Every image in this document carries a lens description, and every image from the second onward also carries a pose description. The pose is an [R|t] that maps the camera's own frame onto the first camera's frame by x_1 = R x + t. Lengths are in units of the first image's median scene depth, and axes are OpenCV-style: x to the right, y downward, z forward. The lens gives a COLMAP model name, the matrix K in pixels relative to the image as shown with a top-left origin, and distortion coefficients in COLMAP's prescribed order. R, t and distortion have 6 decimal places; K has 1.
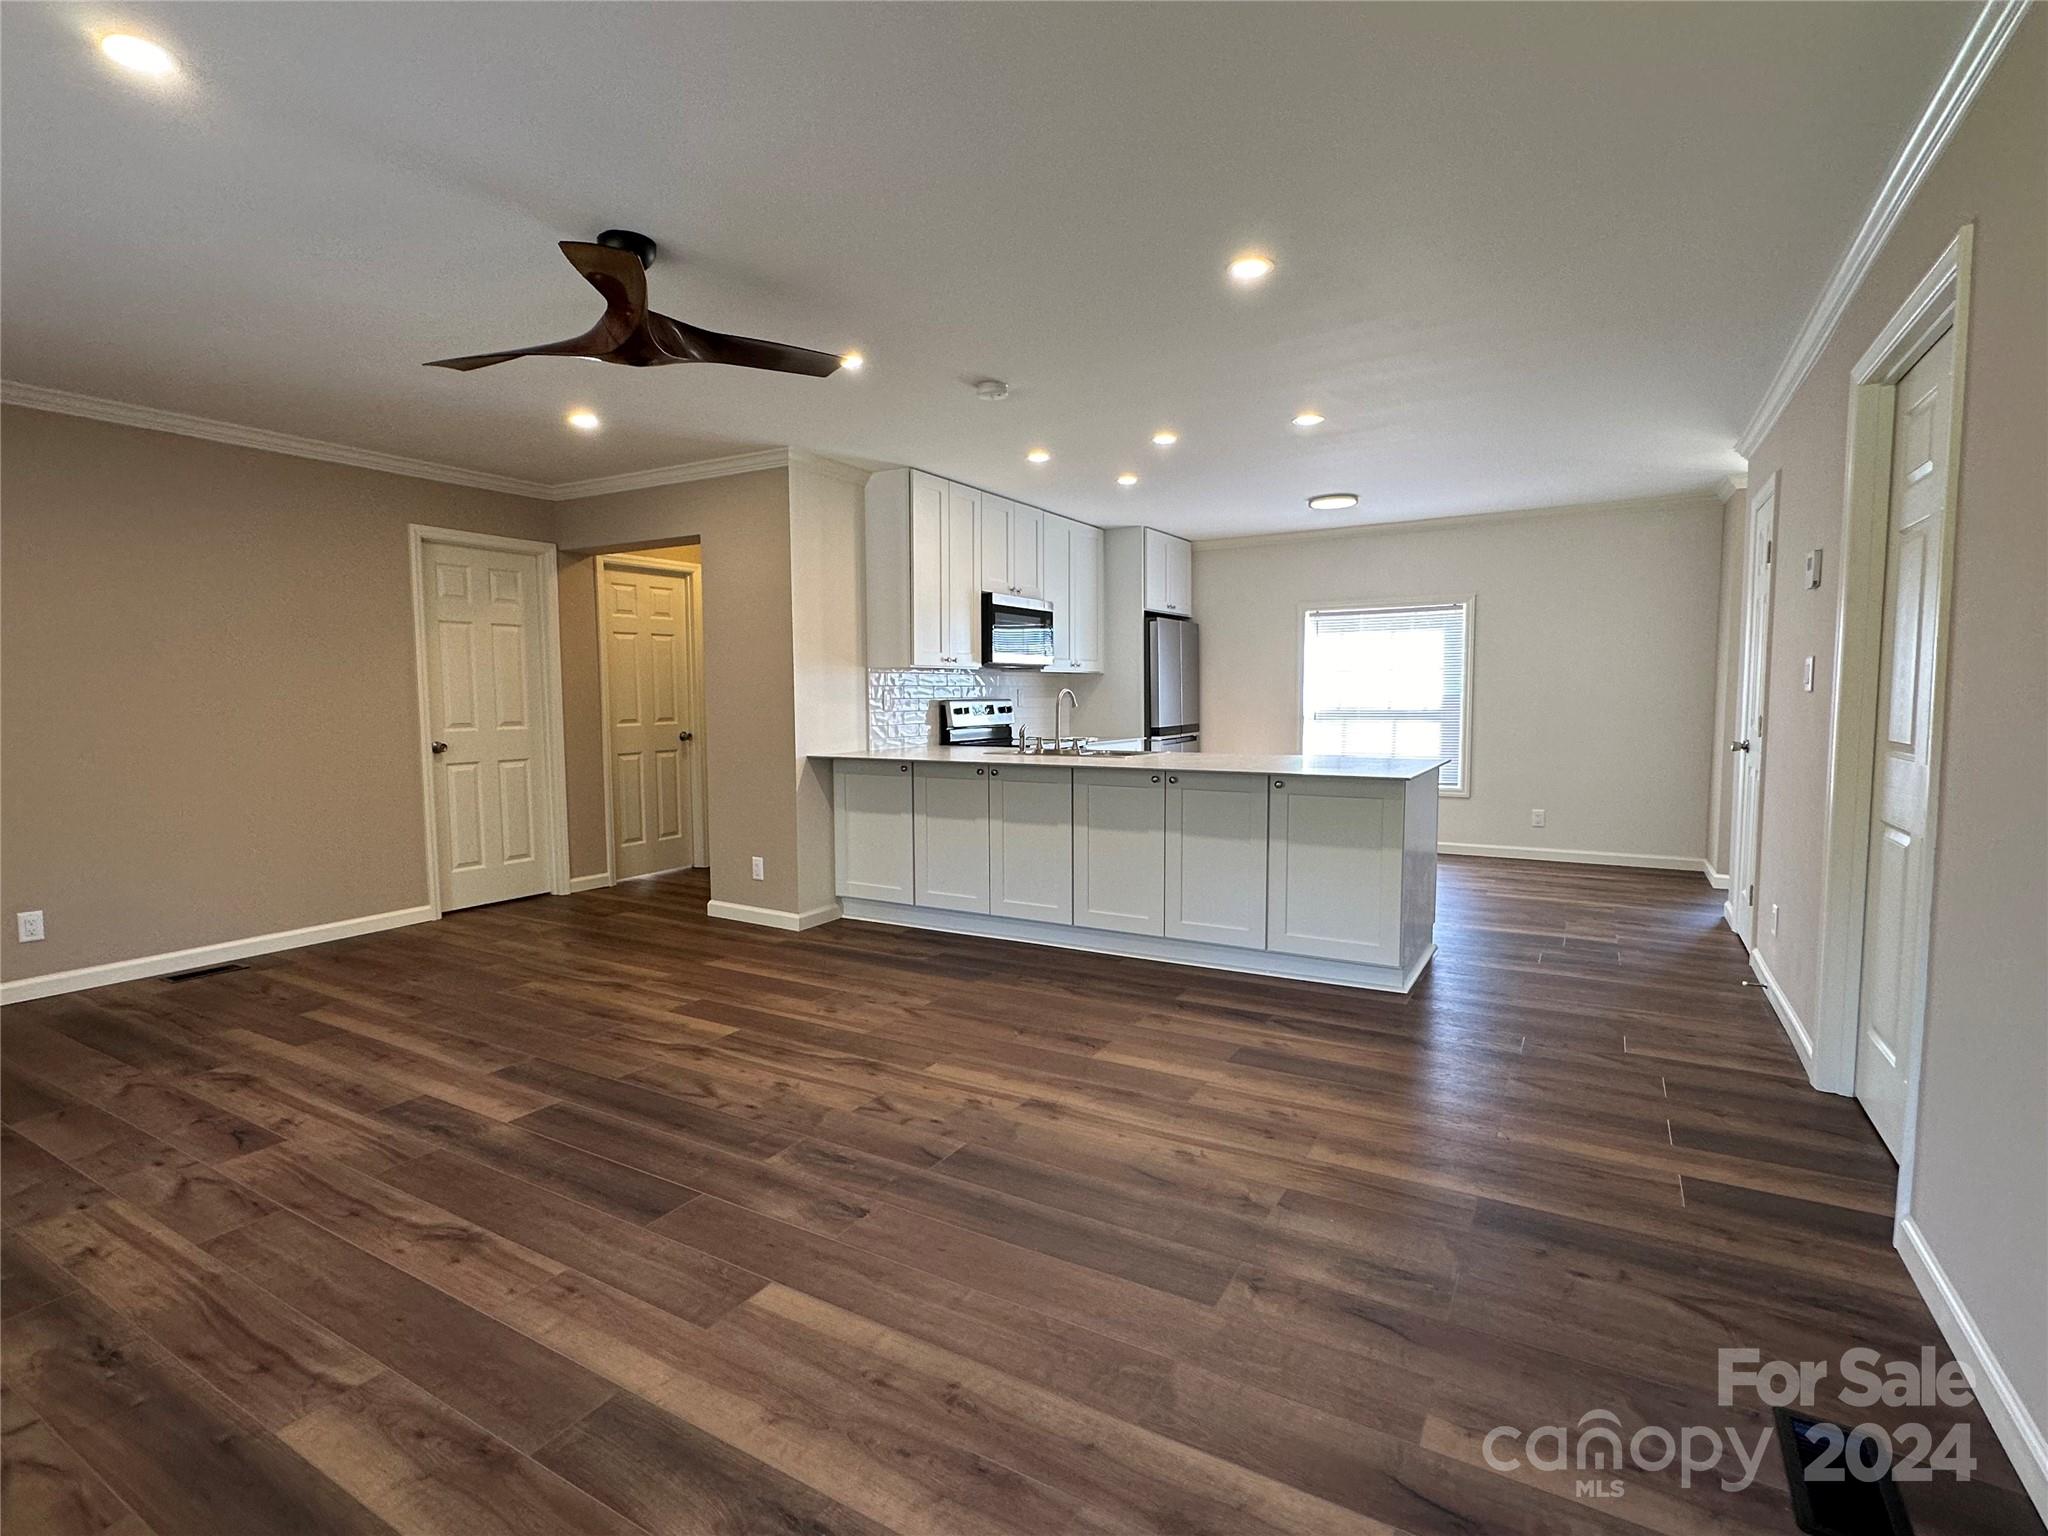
lens RADIAL K [[993.7, 0, 1022.3], [0, 993.7, 761.7], [0, 0, 1]] dist [0.001709, 0.000461]
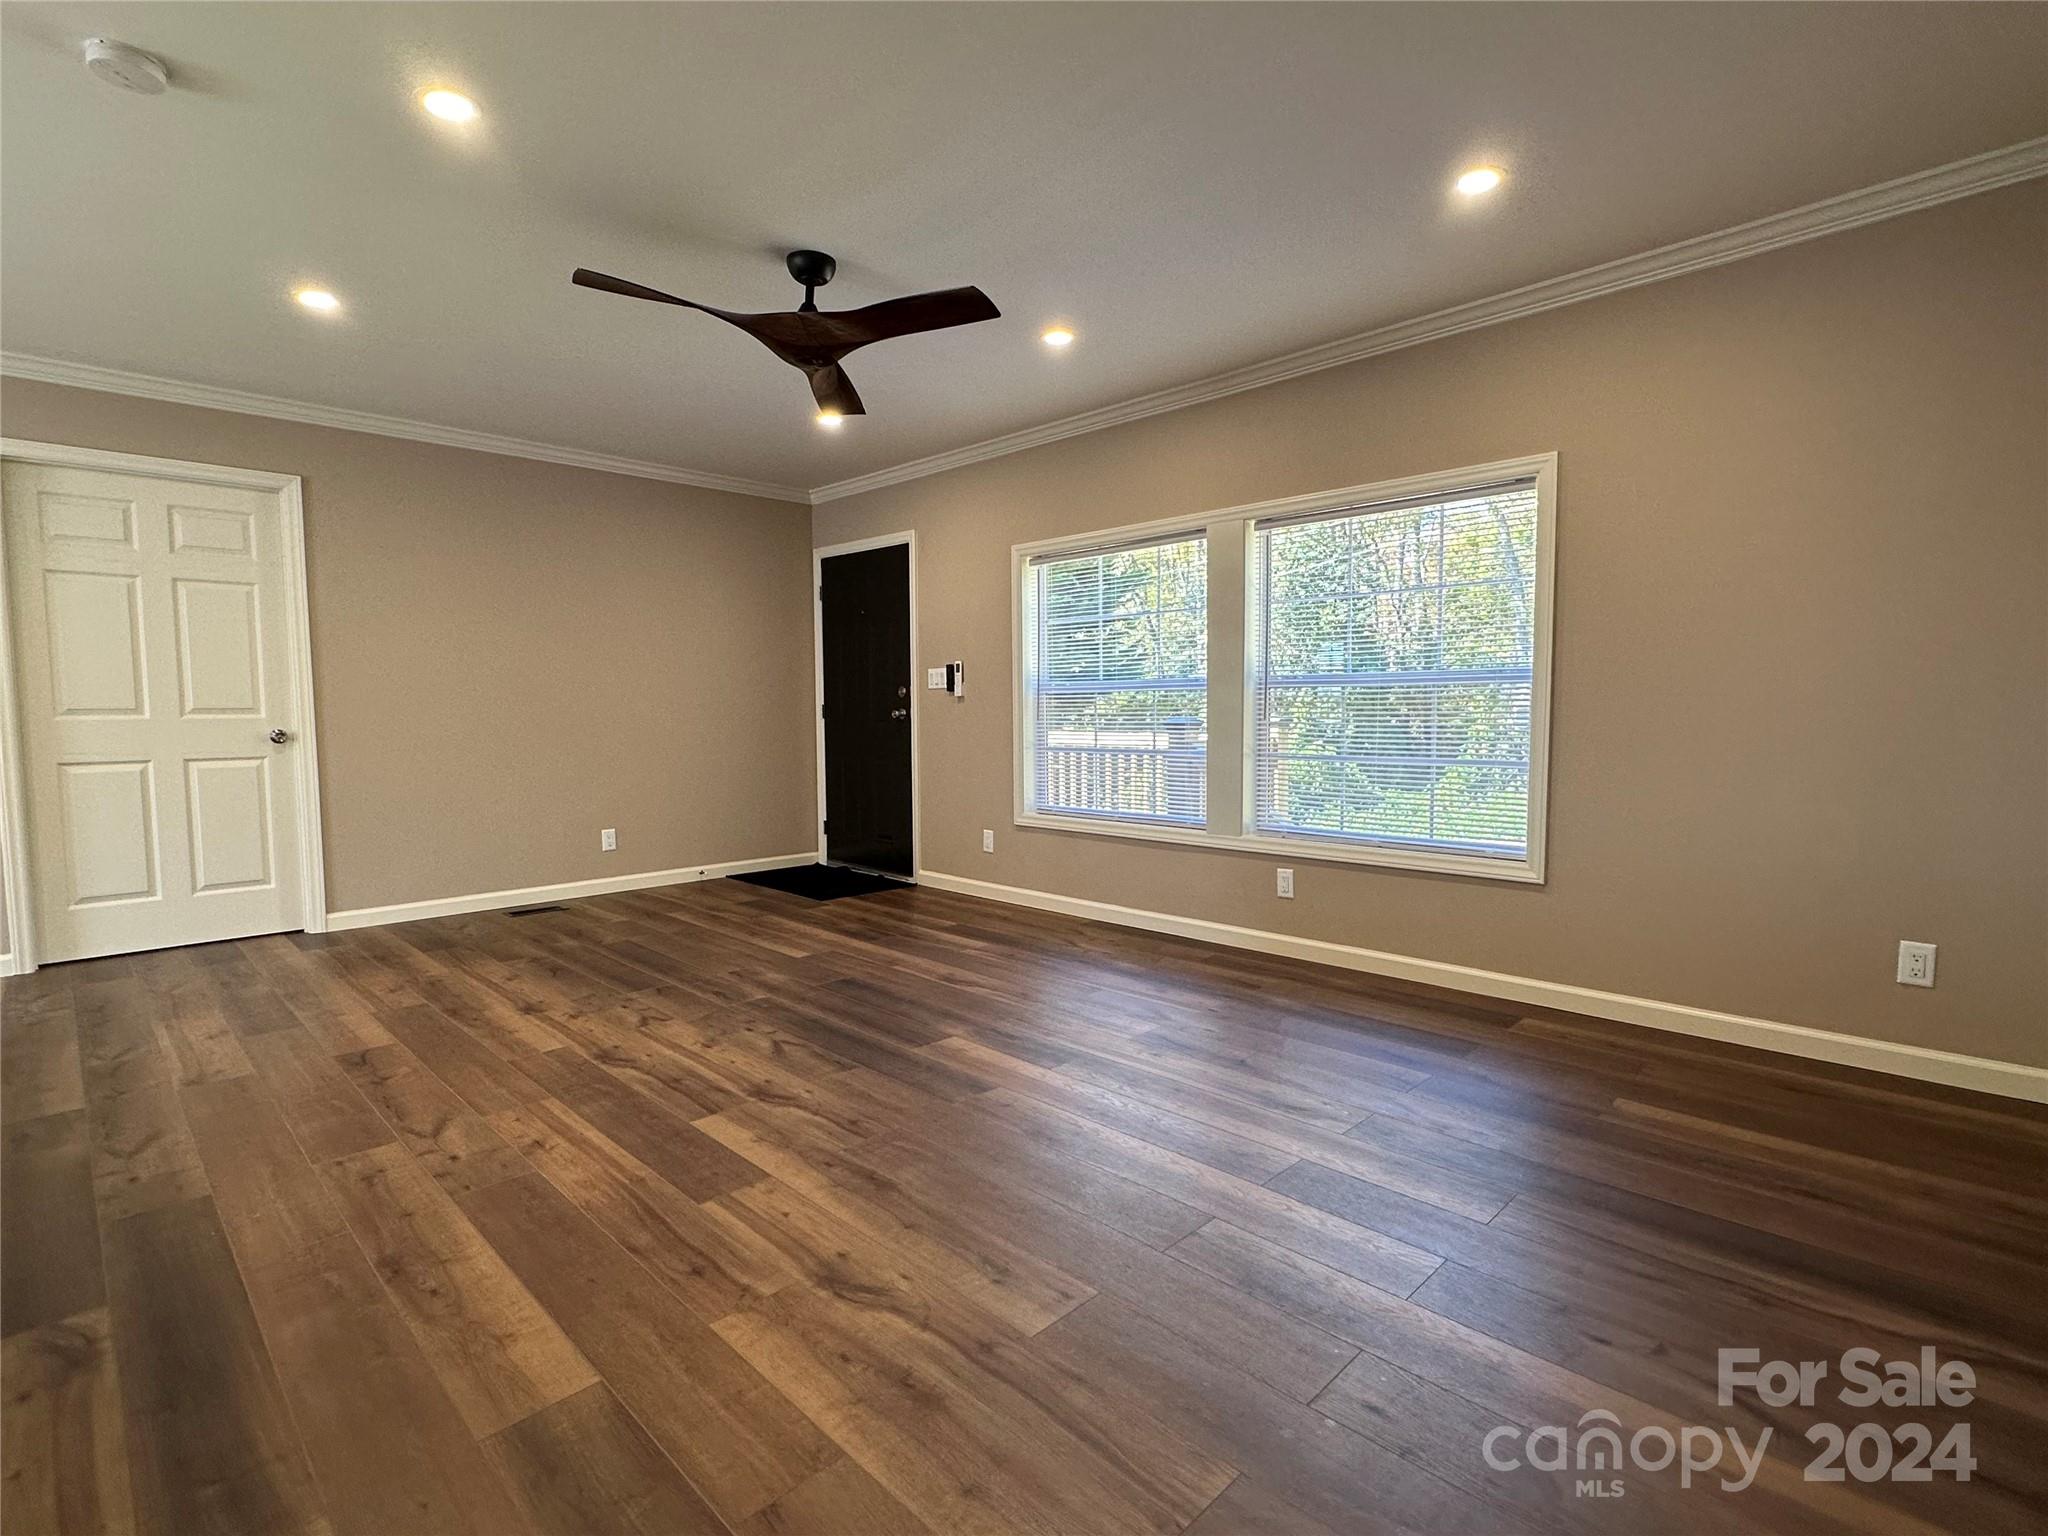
lens RADIAL K [[993.7, 0, 1011.7], [0, 993.7, 767.5], [0, 0, 1]] dist [0.001709, 0.000461]
pose [[-0.965068, -0.002633, 0.261987, -0.664815], [0.032458, 0.991045, 0.129522, -0.060092], [-0.259981, 0.133501, -0.956341, 1.531931]]
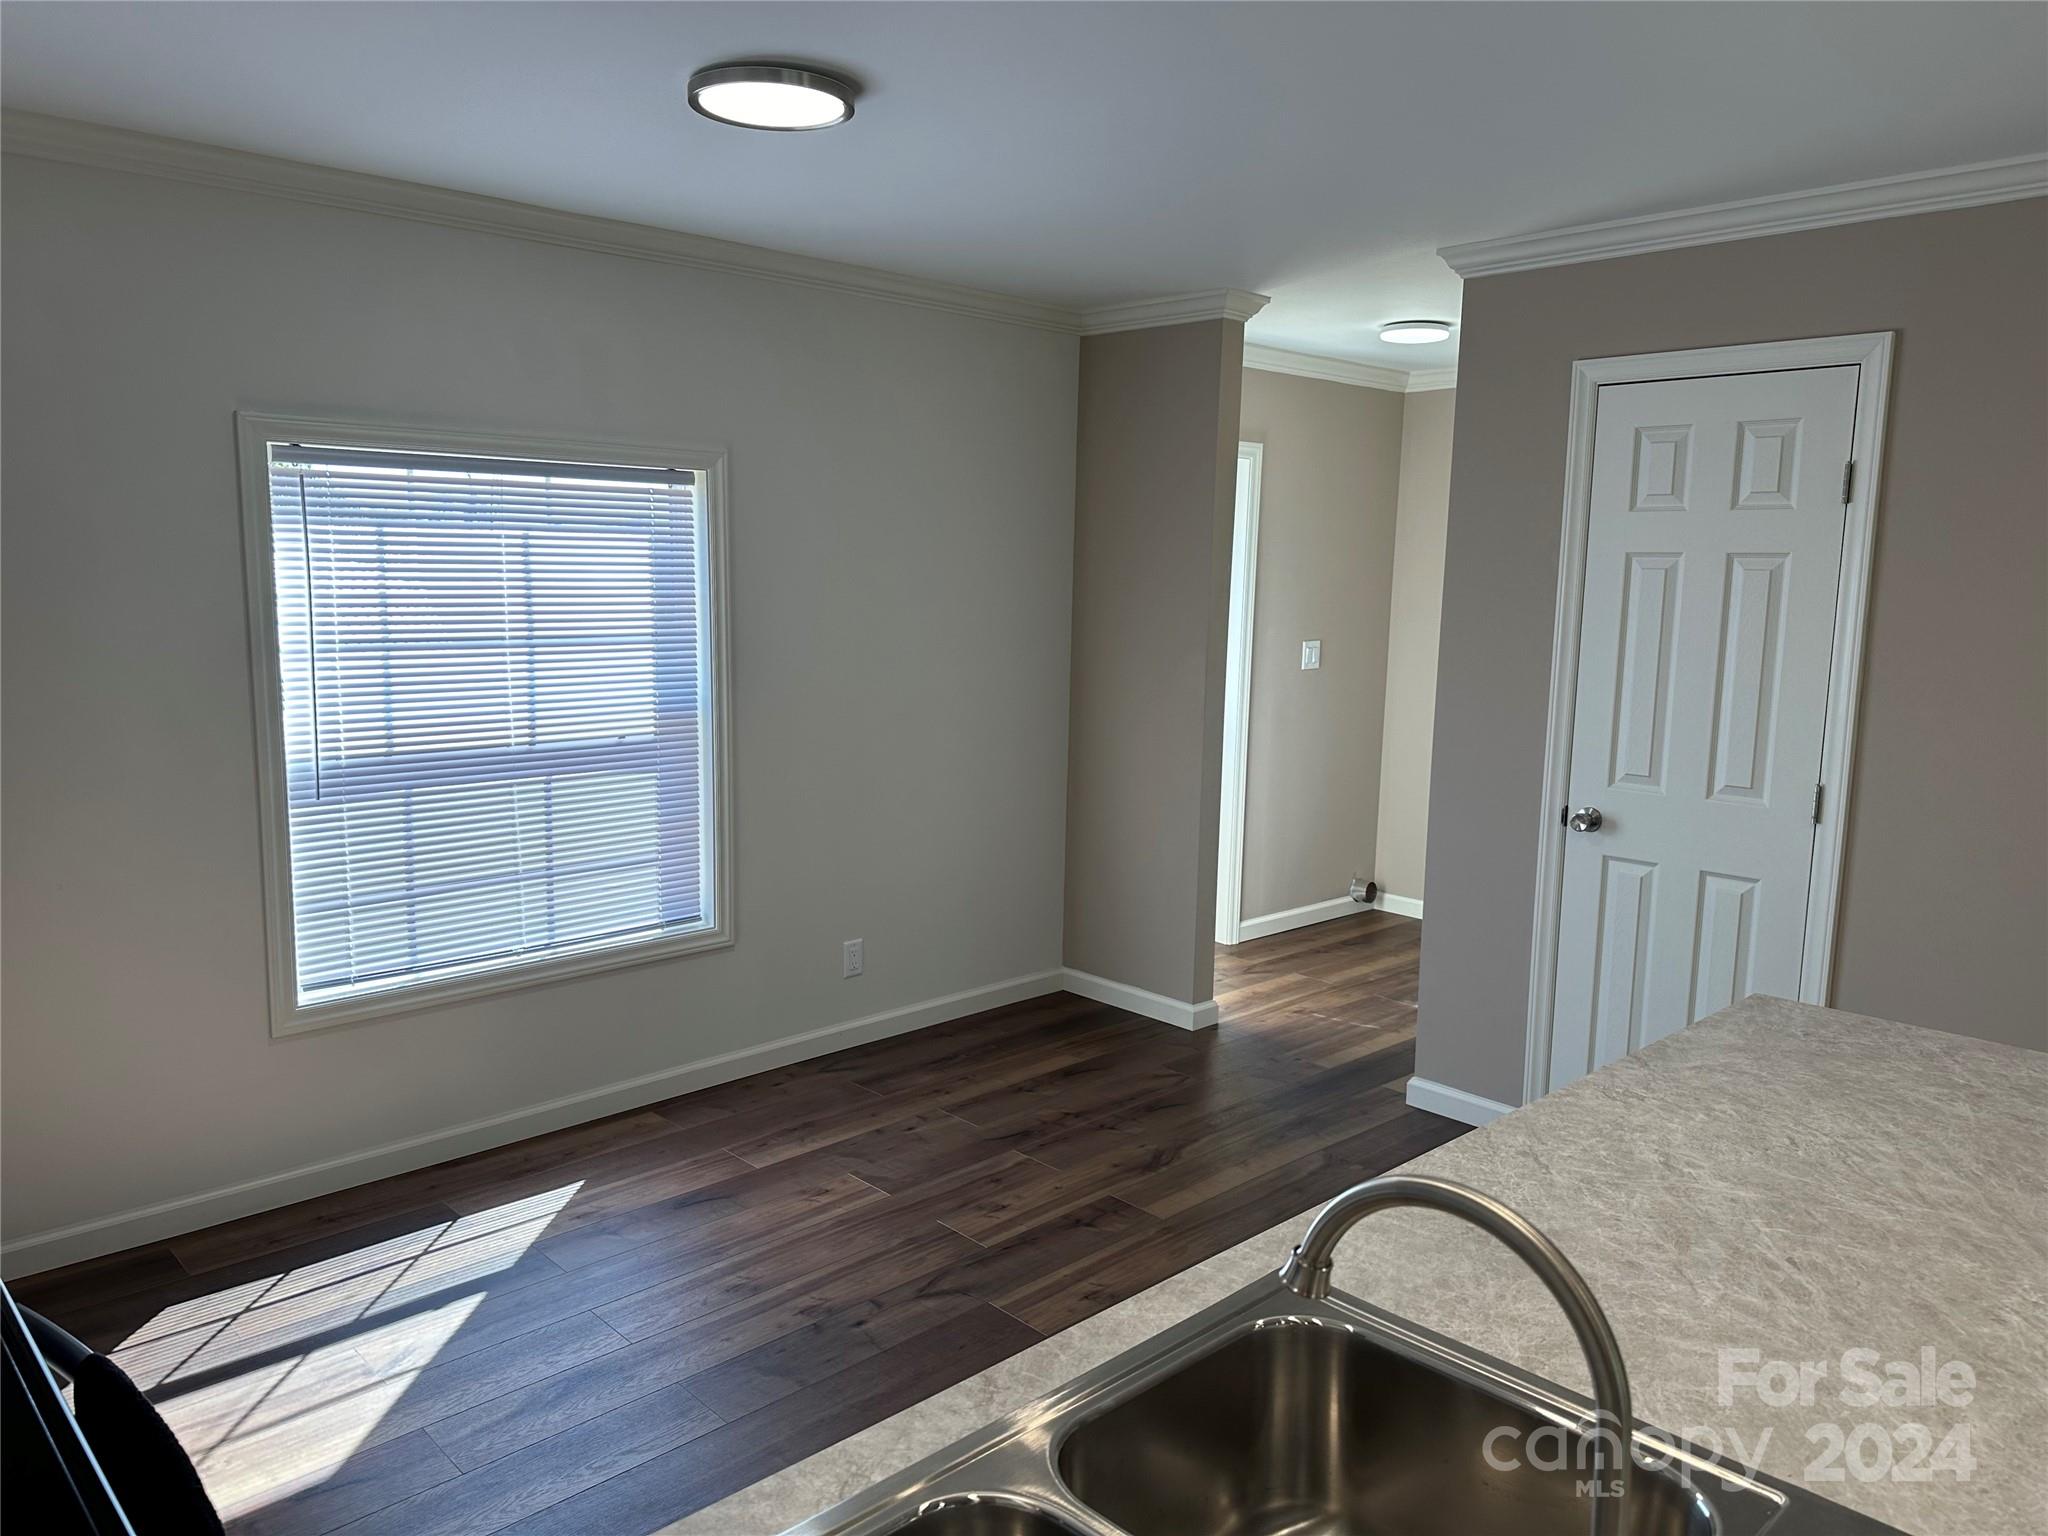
lens RADIAL K [[1431.9, 0, 1020.6], [0, 1431.9, 779.7], [0, 0, 1]] dist [0.044785, -0.048231]
pose [[0.278203, -0.130251, 0.951650, -0.150382], [0.051226, 0.991365, 0.120711, -0.191397], [-0.959155, 0.015167, 0.282473, 1.385664]]
